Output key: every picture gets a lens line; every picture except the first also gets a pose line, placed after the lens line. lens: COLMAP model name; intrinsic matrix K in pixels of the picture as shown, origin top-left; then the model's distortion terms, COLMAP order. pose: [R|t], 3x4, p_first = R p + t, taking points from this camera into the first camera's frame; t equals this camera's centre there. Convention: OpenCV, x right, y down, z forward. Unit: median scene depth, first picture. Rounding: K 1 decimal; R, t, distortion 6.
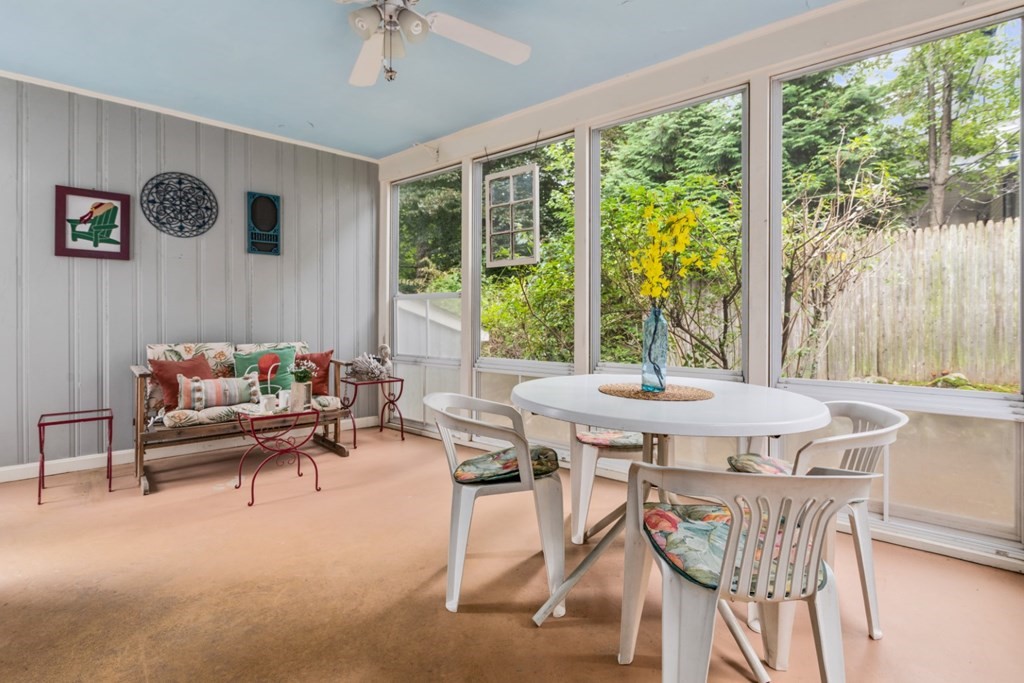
lens RADIAL K [[485.1, 0, 514.5], [0, 485.1, 331.8], [0, 0, 1]] dist [0.000805, -0.000002]
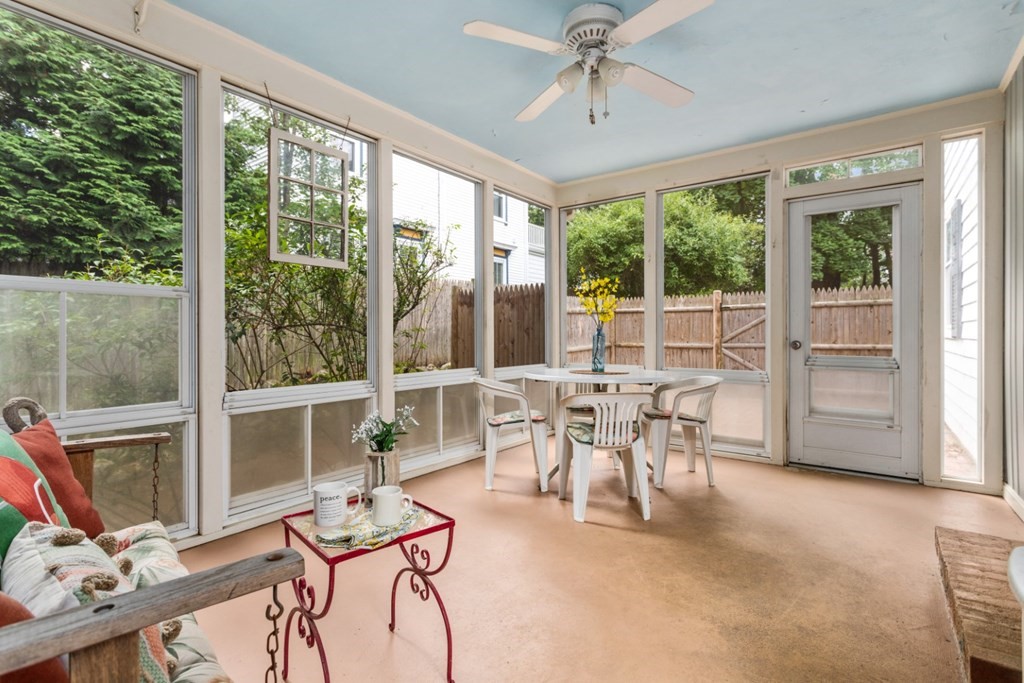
lens RADIAL K [[485.1, 0, 514.5], [0, 485.1, 339.1], [0, 0, 1]] dist [0.000805, -0.000002]
pose [[-0.033277, -0.007268, 0.999420, -1.727590], [0.012840, 0.999888, 0.007699, -0.031837], [-0.999364, 0.013089, -0.033180, 1.515056]]
